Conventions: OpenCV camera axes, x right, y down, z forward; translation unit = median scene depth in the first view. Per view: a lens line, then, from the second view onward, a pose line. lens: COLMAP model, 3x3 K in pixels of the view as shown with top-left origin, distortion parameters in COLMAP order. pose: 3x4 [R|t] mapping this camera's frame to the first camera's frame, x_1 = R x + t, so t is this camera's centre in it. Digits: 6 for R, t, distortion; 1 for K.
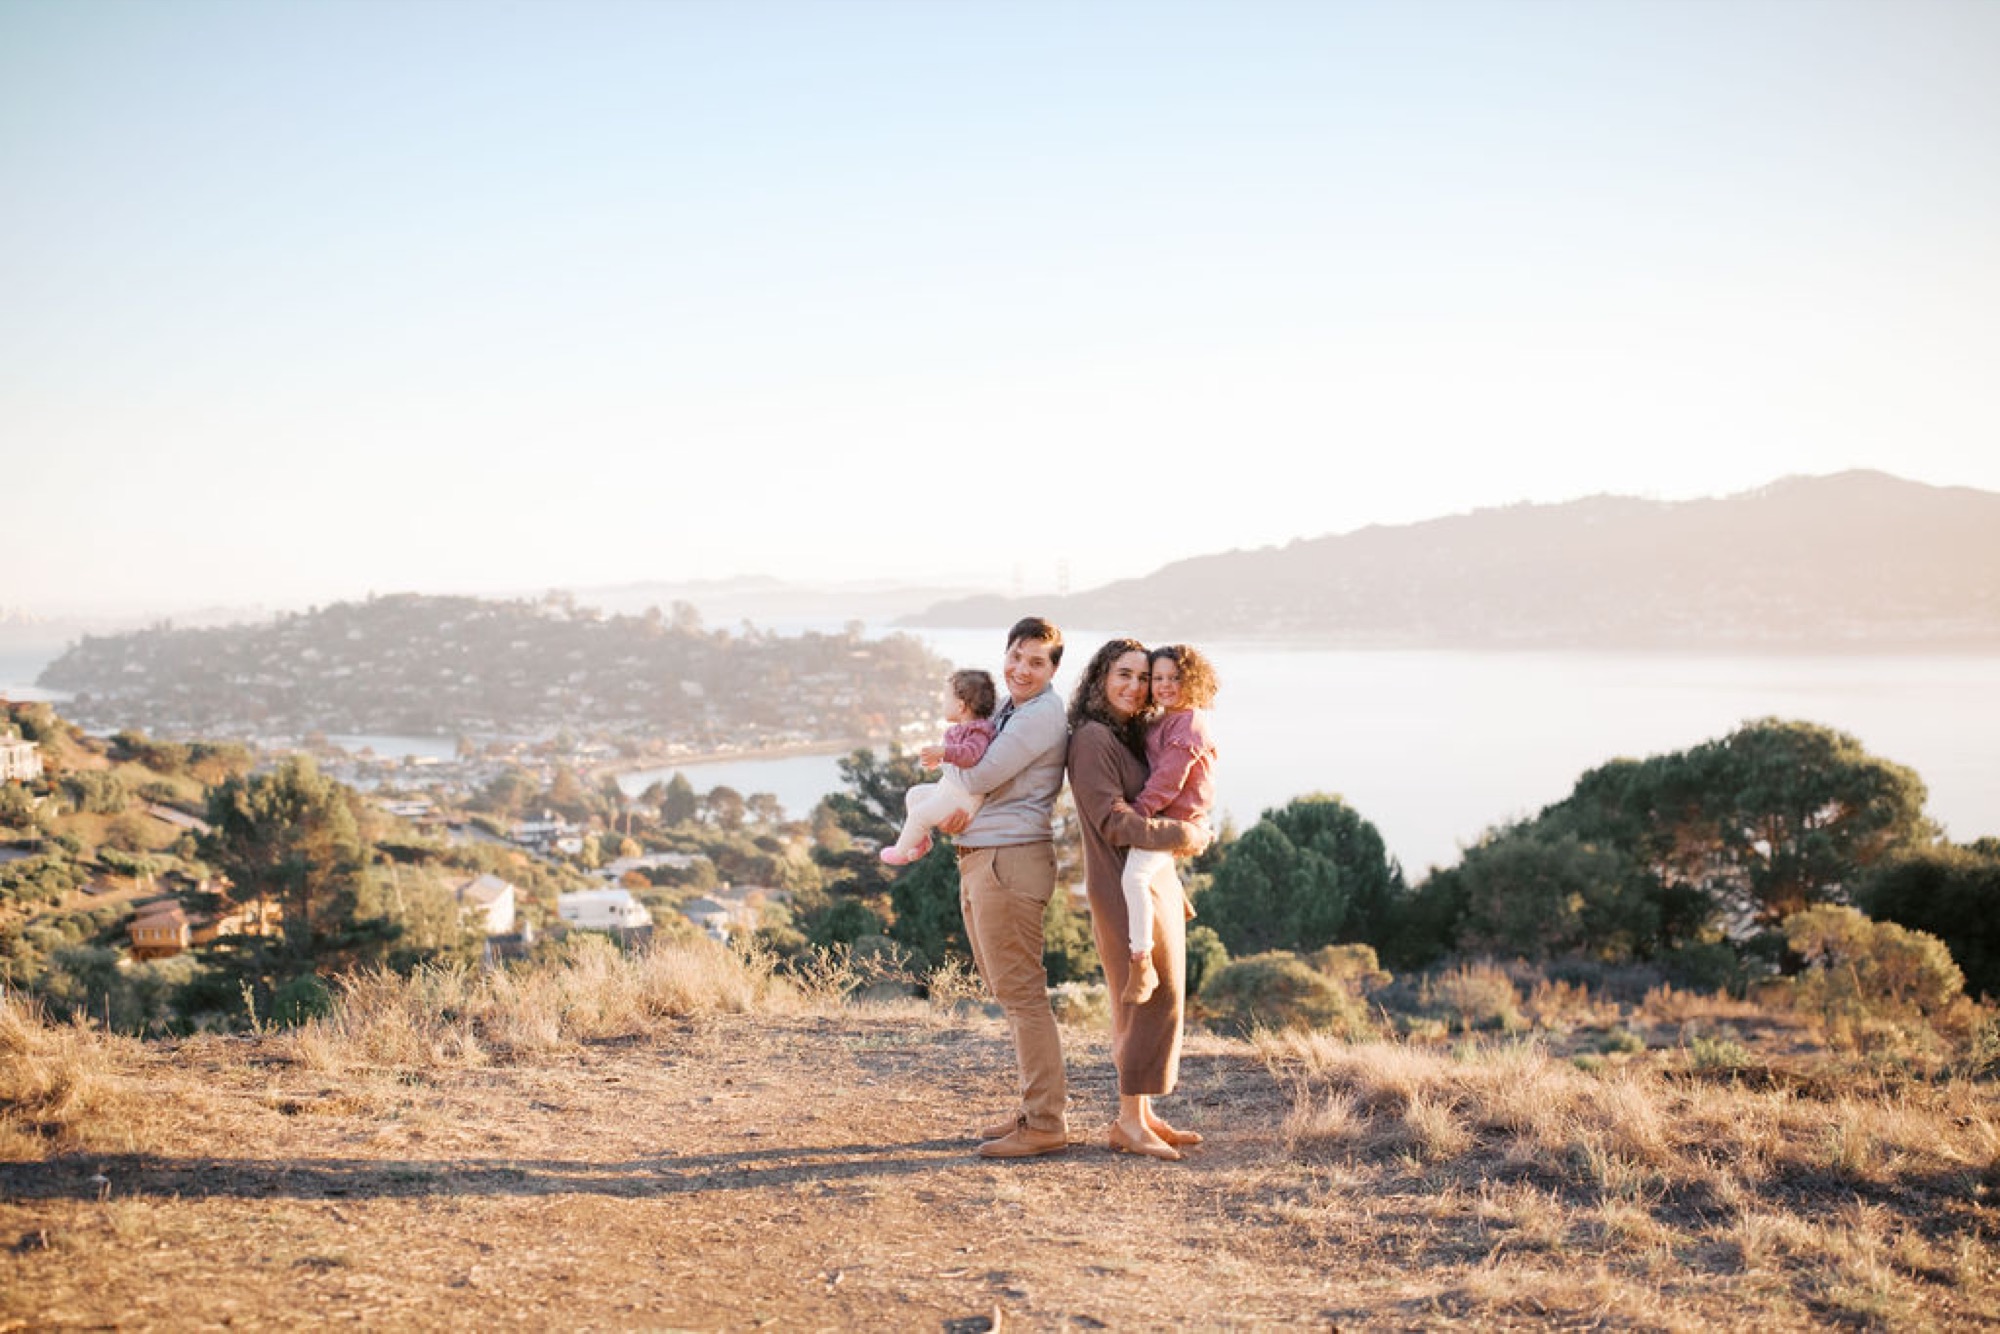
lens RADIAL K [[1932.5, 0, 1000.0], [0, 1932.5, 667.0], [0, 0, 1]] dist [-0.005609, -0.011235]
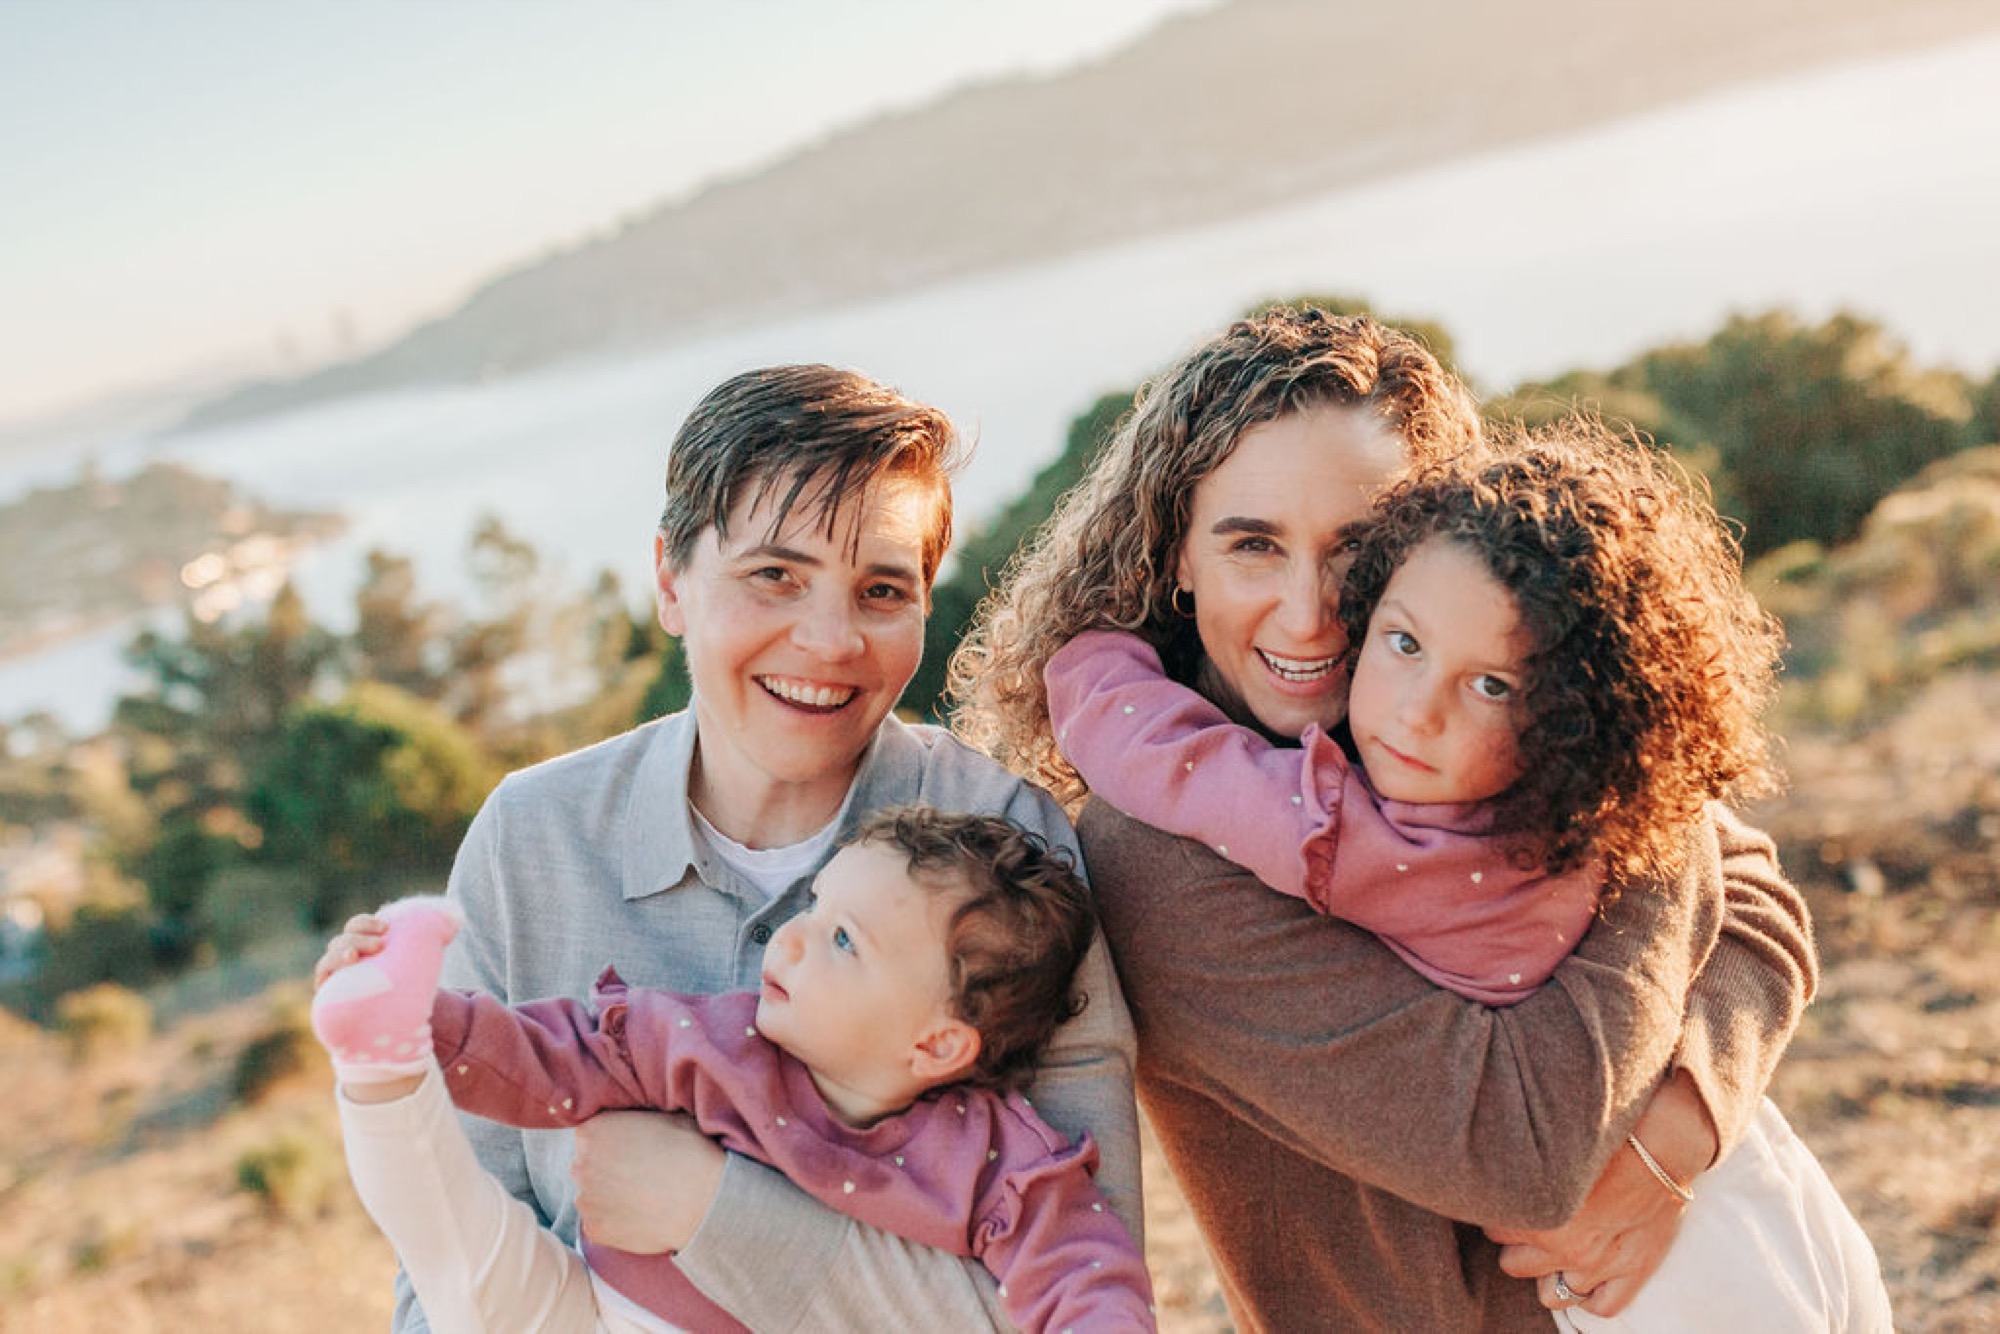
lens RADIAL K [[1932.5, 0, 1000.0], [0, 1932.5, 667.0], [0, 0, 1]] dist [-0.005609, -0.011235]
pose [[0.904795, -0.293887, 0.308182, -0.005708], [0.243136, 0.950652, 0.192731, -0.006784], [-0.349615, -0.099452, 0.931600, 0.191296]]
